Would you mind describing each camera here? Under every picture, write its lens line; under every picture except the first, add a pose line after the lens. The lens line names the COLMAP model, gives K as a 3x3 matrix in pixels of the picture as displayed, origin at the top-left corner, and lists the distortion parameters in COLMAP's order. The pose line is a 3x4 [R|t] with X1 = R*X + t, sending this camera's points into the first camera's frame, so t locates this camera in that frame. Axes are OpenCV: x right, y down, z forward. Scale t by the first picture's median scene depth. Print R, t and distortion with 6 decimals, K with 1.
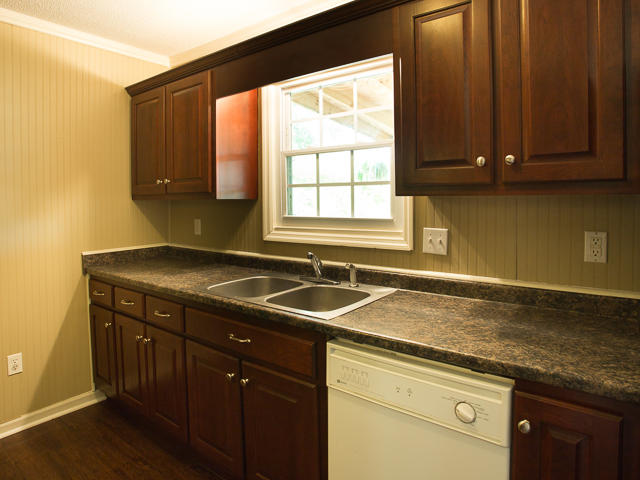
lens RADIAL K [[379.3, 0, 315.7], [0, 379.3, 212.2], [0, 0, 1]] dist [-0.038627, 0.002567]
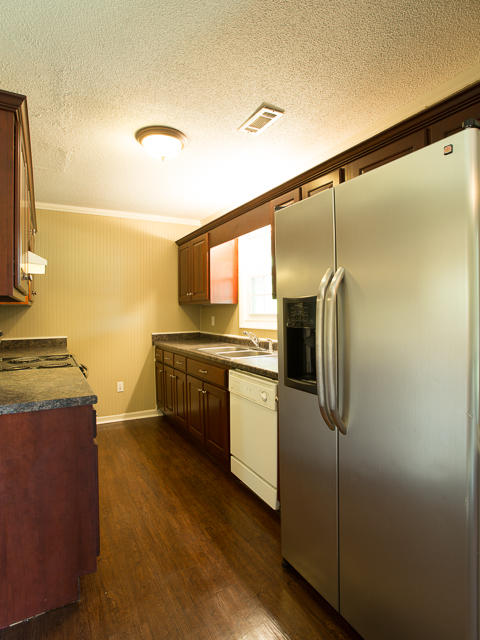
lens RADIAL K [[350.1, 0, 241.7], [0, 350.1, 321.1], [0, 0, 1]] dist [-0.062162, 0.018178]
pose [[0.915228, 0.012282, -0.402749, 0.503067], [-0.012804, 0.999917, 0.001395, 0.041755], [0.402733, 0.003880, 0.915309, -0.429120]]
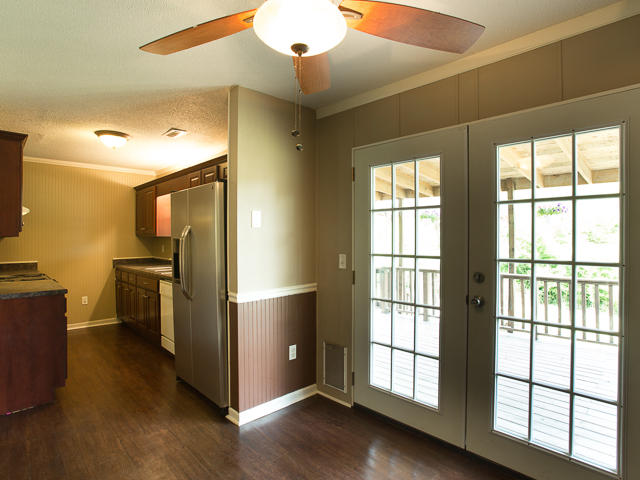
lens RADIAL K [[350.1, 0, 320.1], [0, 350.1, 241.8], [0, 0, 1]] dist [-0.062162, 0.018178]
pose [[0.987414, 0.010011, -0.157843, 1.076641], [-0.013891, 0.999627, -0.023498, 0.037023], [0.157548, 0.025395, 0.987185, -1.005701]]
